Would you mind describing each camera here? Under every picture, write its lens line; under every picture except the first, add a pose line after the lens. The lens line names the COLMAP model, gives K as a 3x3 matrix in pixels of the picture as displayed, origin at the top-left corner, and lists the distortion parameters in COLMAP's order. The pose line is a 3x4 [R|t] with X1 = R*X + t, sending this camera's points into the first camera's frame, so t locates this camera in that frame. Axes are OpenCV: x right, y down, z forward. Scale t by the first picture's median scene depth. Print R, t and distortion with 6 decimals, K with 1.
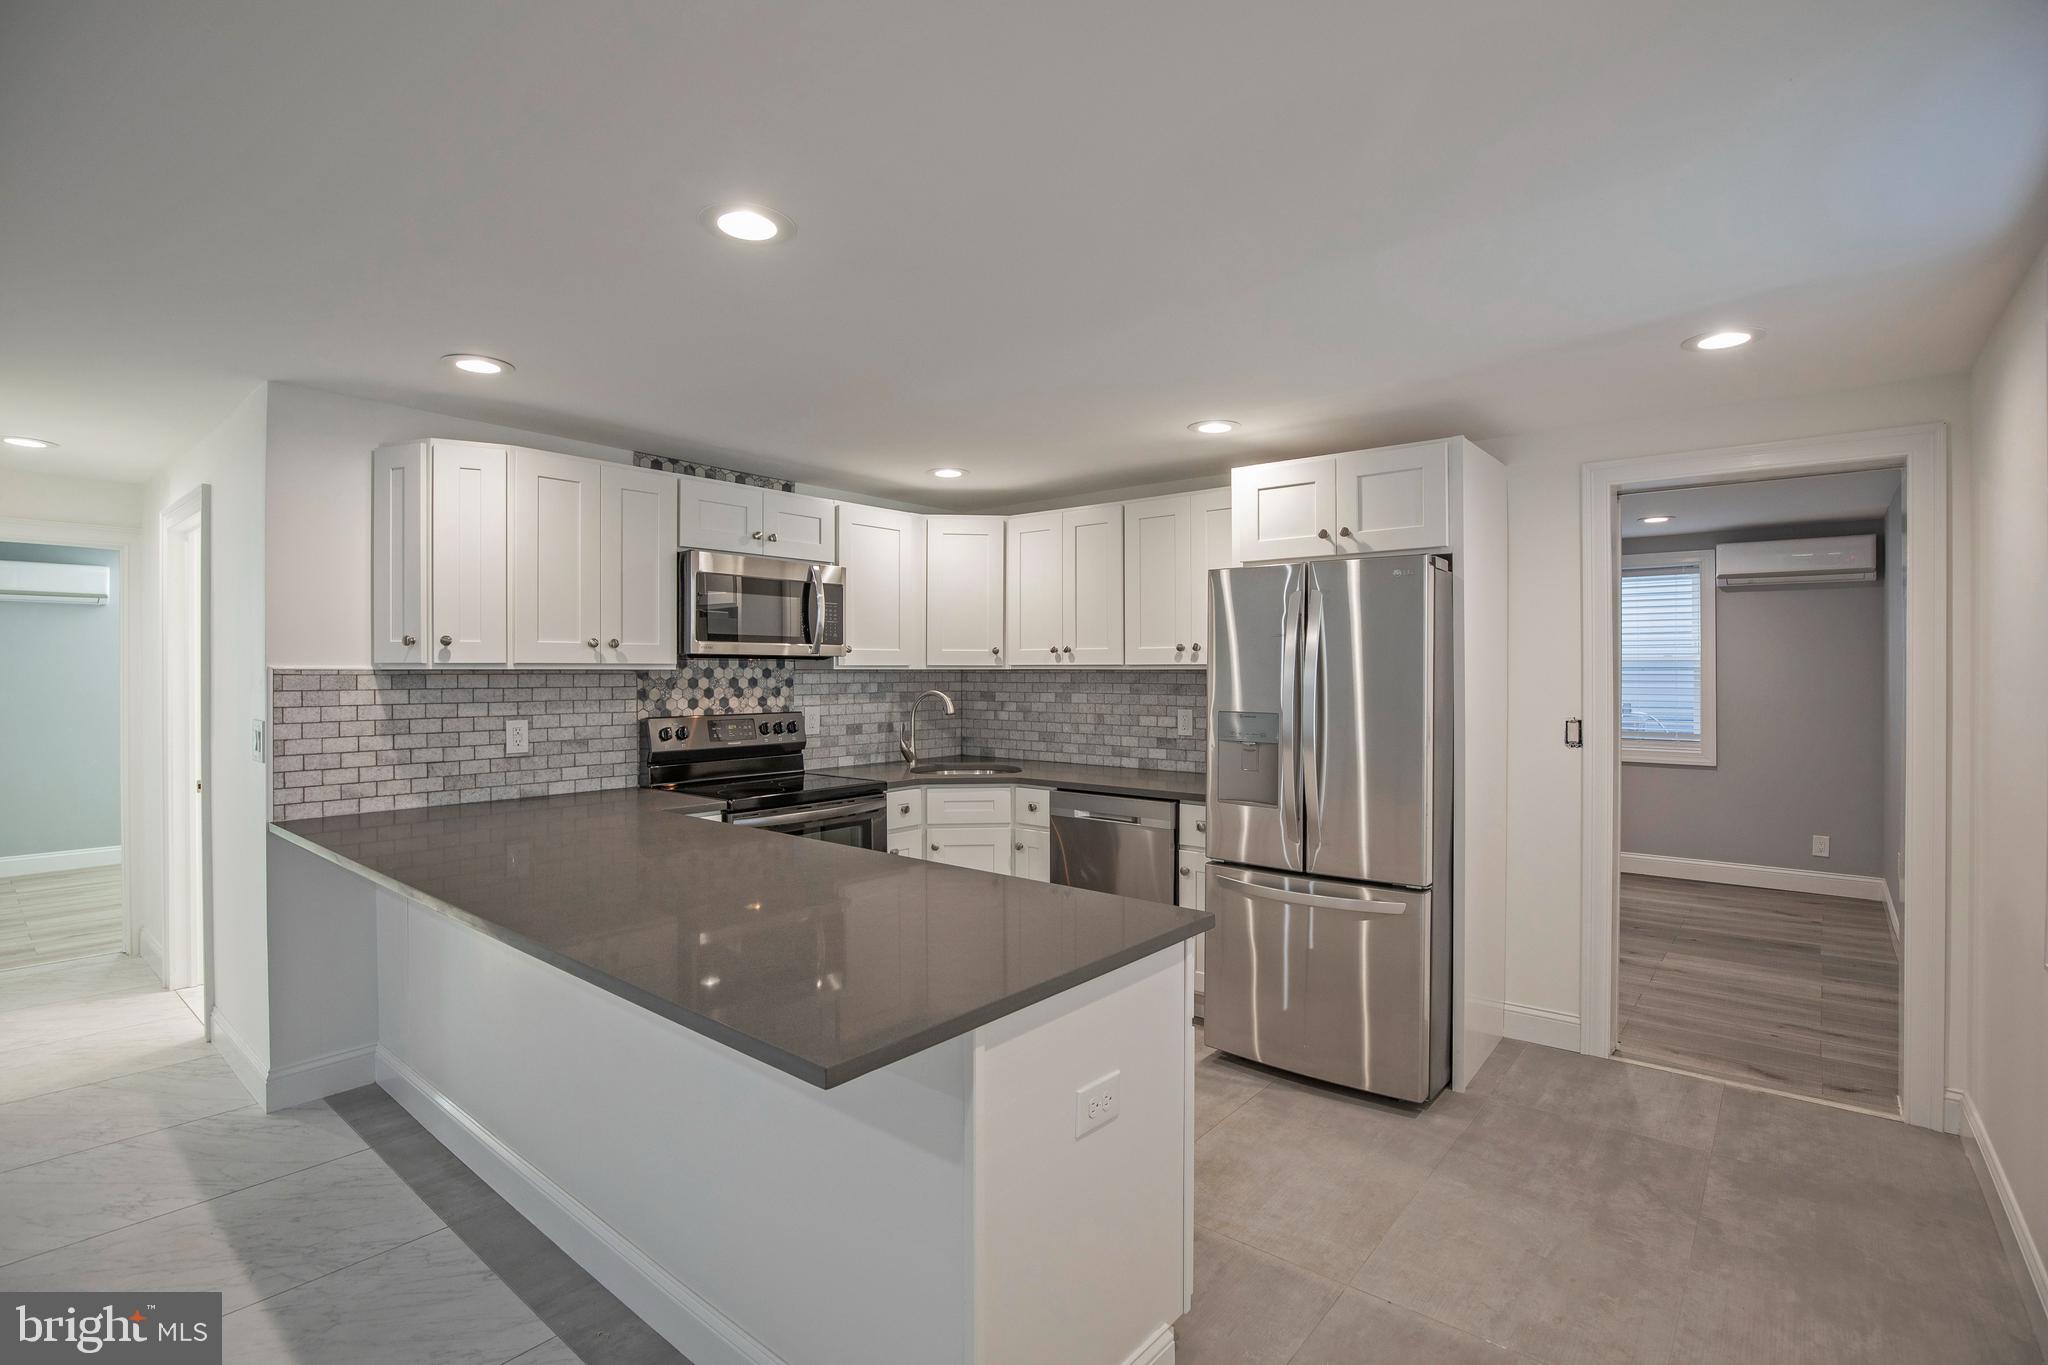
lens RADIAL K [[957.7, 0, 1029.7], [0, 957.7, 678.0], [0, 0, 1]] dist [-0.031447, 0.004040]
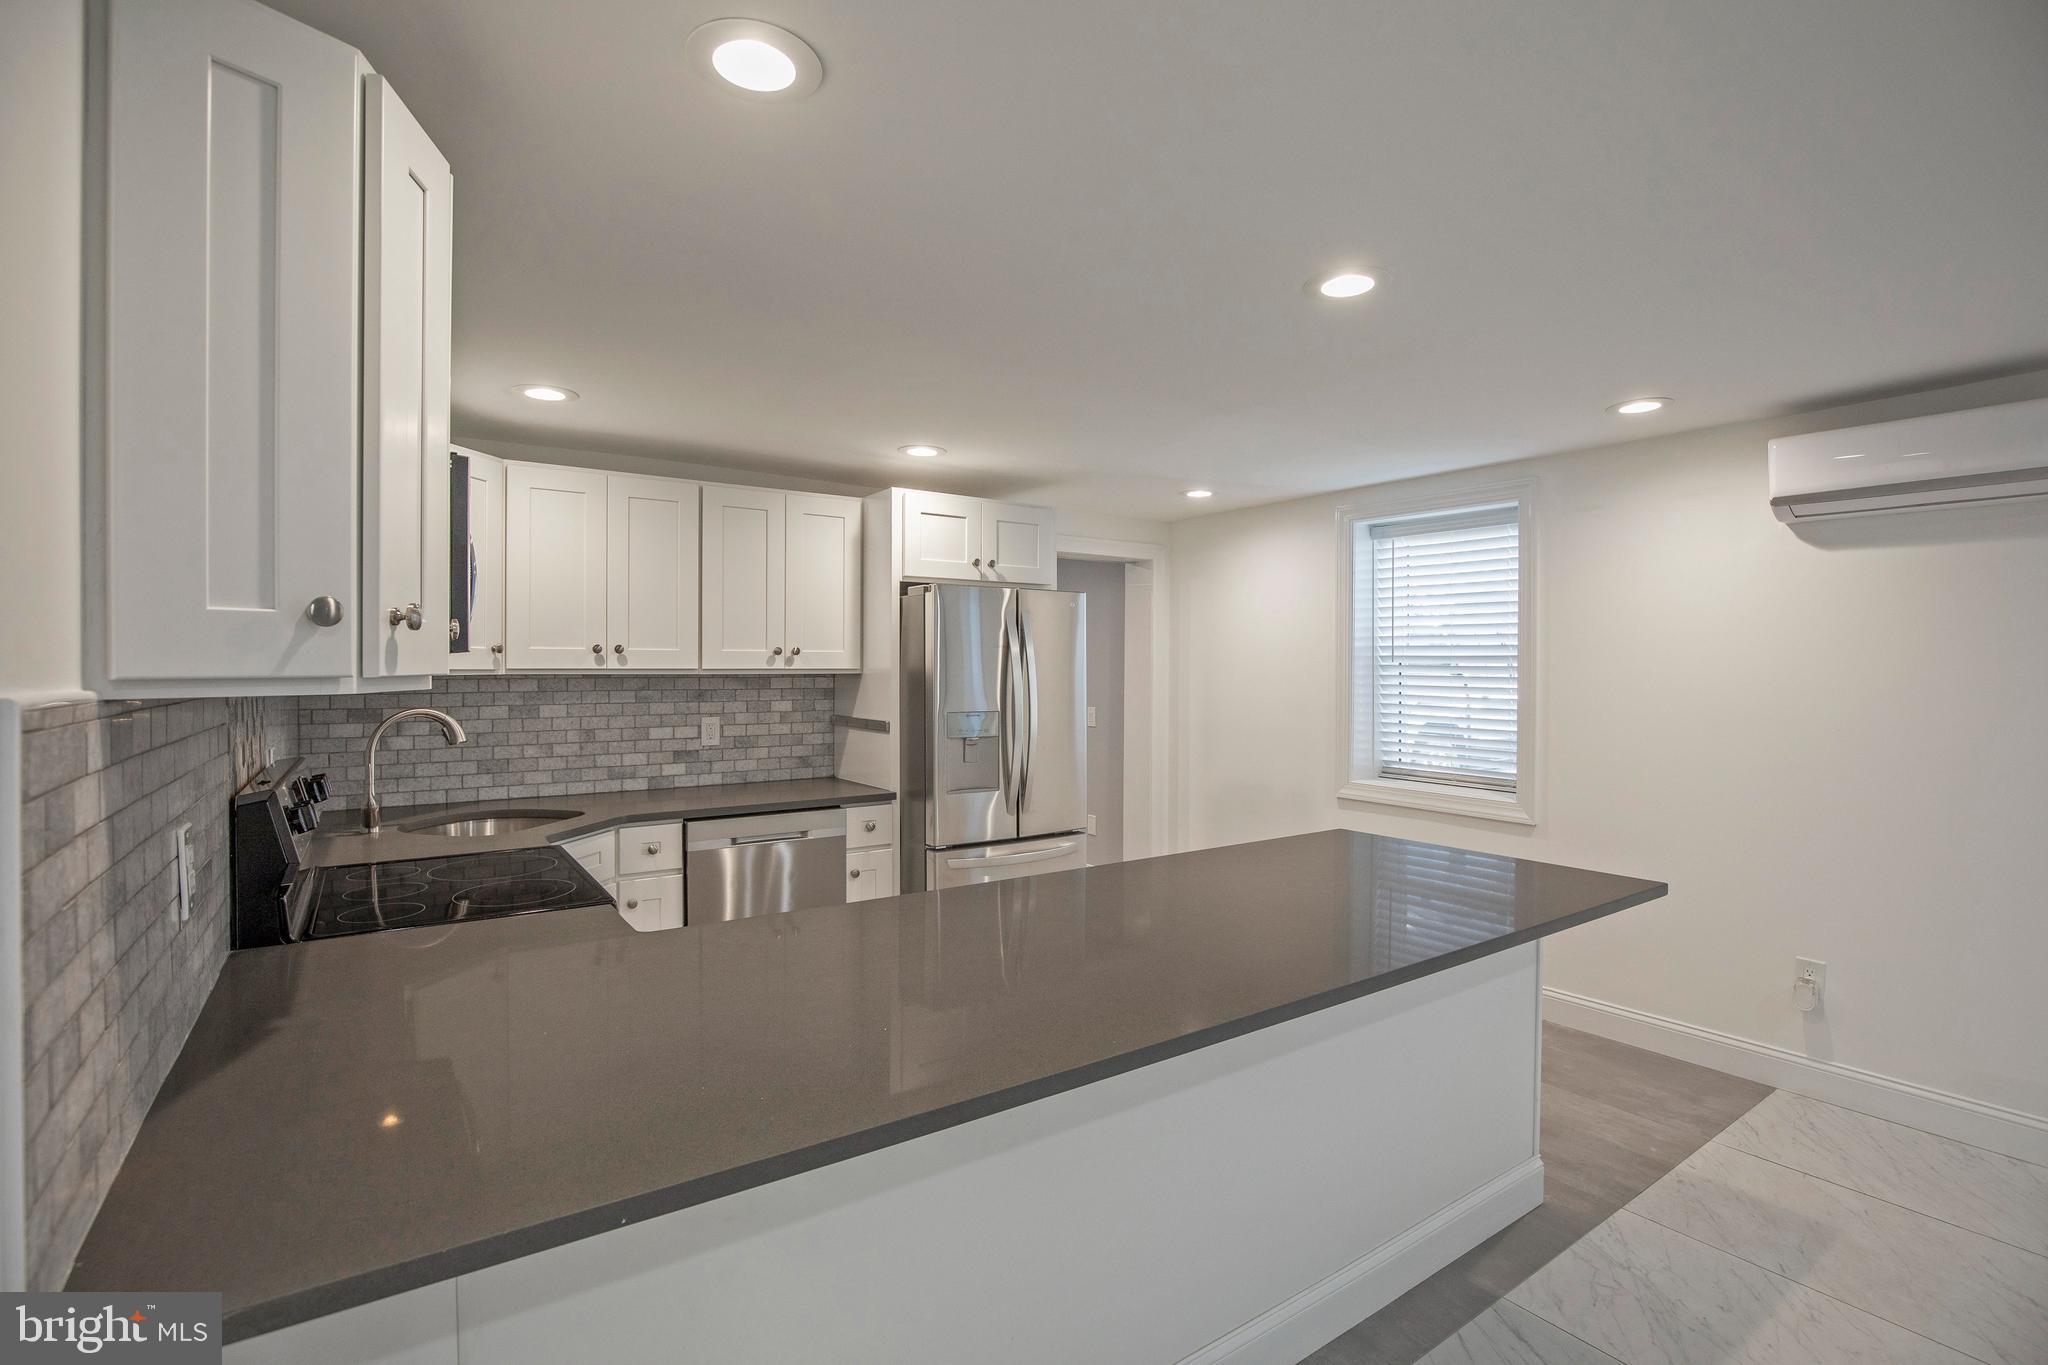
lens RADIAL K [[957.7, 0, 1017.2], [0, 957.7, 681.6], [0, 0, 1]] dist [-0.031447, 0.004040]
pose [[0.258703, -0.011569, 0.965888, -0.560493], [0.007271, 0.999923, 0.010029, -0.007301], [-0.965930, 0.004429, 0.258767, 0.416622]]
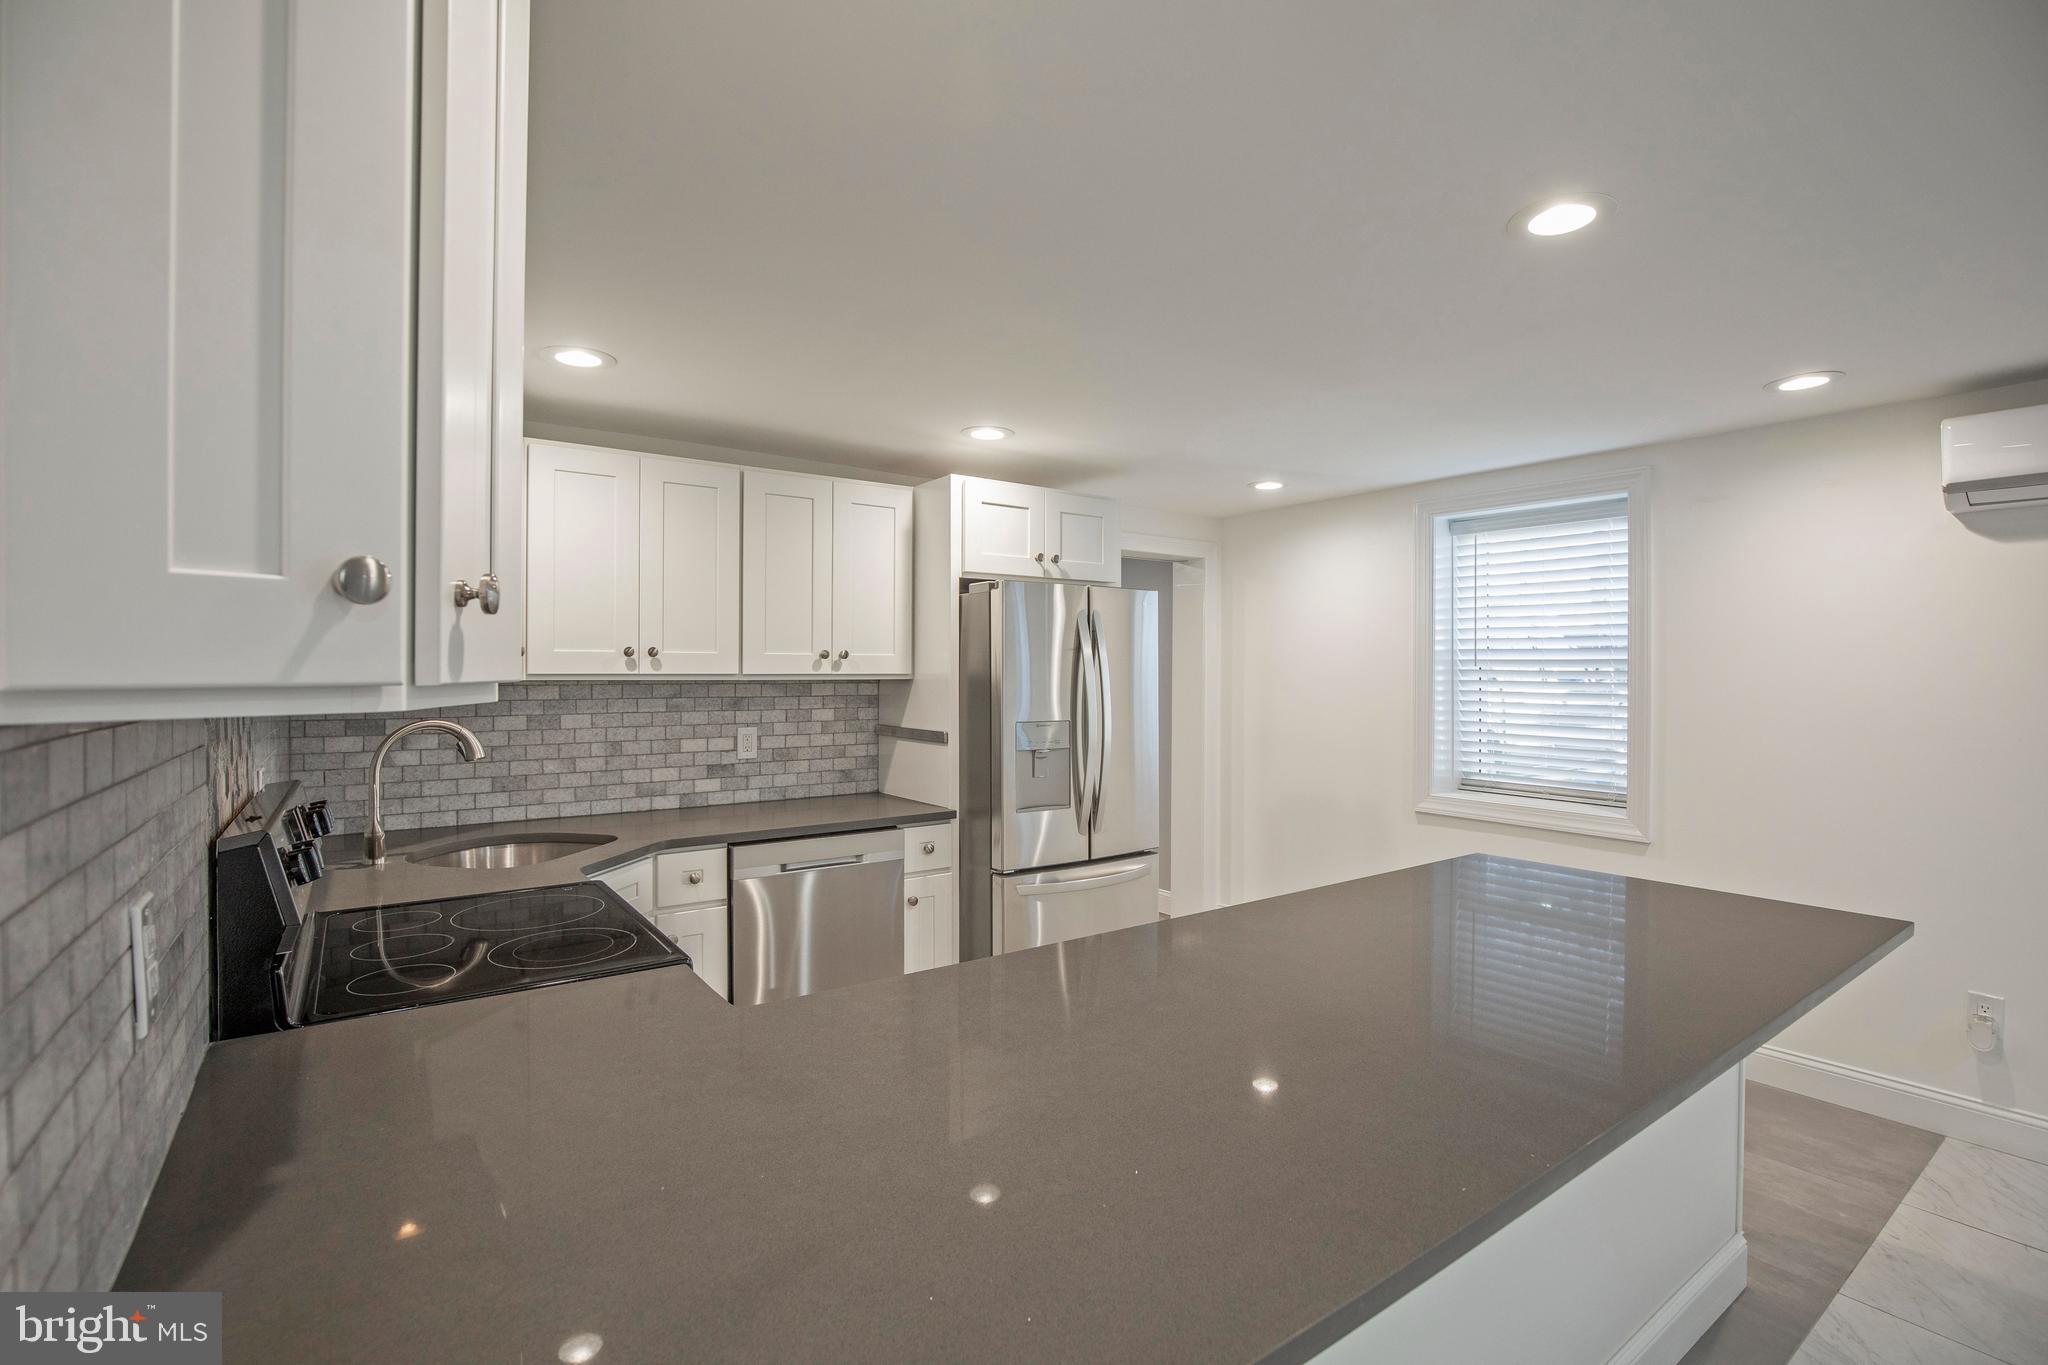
lens RADIAL K [[957.7, 0, 1024.1], [0, 957.7, 679.4], [0, 0, 1]] dist [-0.031447, 0.004040]
pose [[0.243099, -0.004041, 0.969993, -0.508057], [0.008212, 0.999964, 0.002107, -0.007607], [-0.969967, 0.007454, 0.243124, 0.490868]]
